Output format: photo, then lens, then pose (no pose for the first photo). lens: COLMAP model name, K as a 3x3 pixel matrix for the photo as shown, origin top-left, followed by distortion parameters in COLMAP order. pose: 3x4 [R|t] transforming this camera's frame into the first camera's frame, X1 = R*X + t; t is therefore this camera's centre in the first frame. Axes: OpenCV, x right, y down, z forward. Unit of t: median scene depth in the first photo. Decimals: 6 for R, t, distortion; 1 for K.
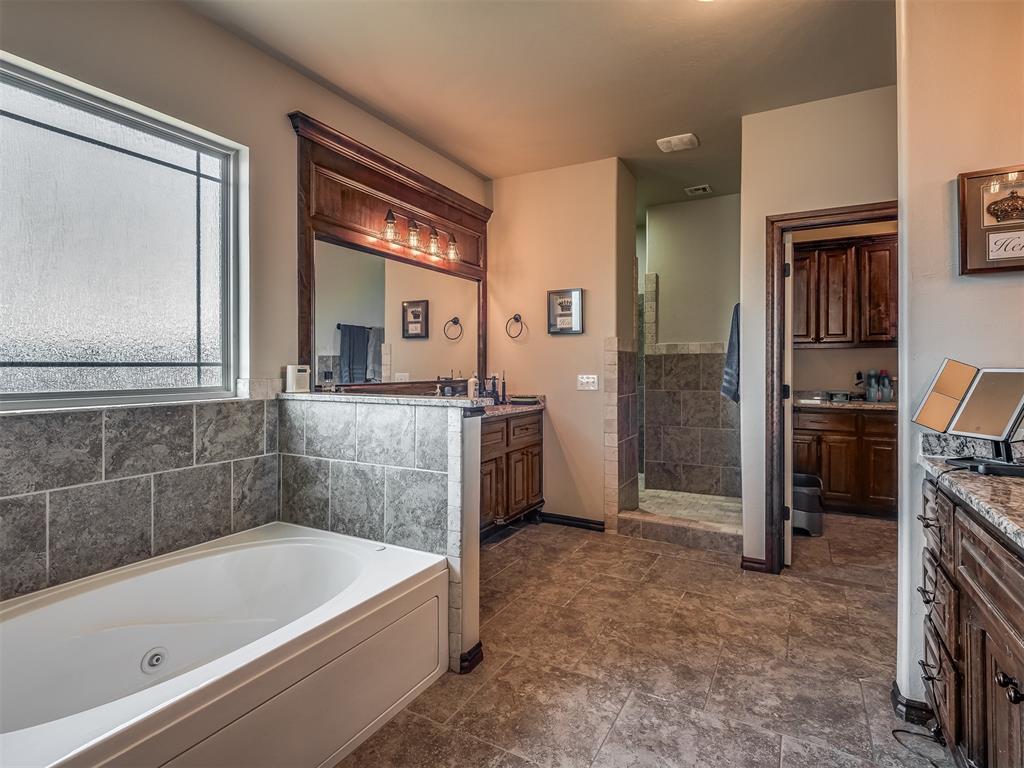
lens RADIAL K [[529.9, 0, 498.1], [0, 529.9, 369.9], [0, 0, 1]] dist [0.001507, -0.010904]
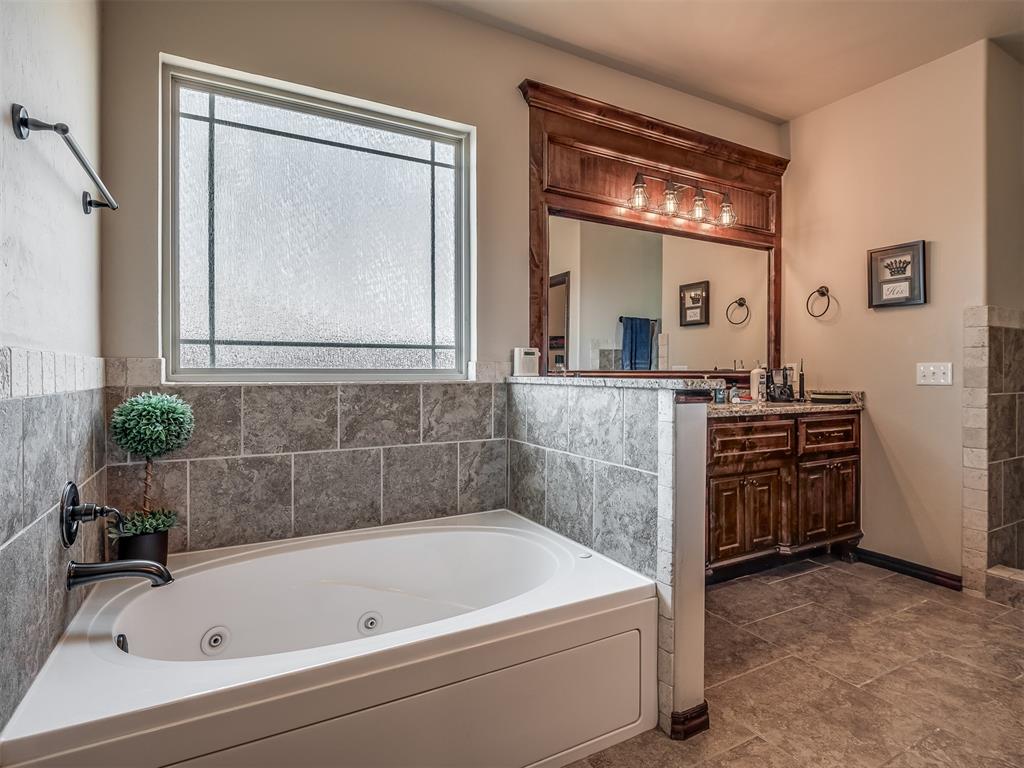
lens RADIAL K [[529.9, 0, 519.4], [0, 529.9, 377.5], [0, 0, 1]] dist [0.001507, -0.010904]
pose [[0.849582, 0.003739, -0.527443, 0.119537], [-0.000407, 0.999979, 0.006434, 0.040669], [0.527456, -0.005252, 0.849566, 0.198667]]
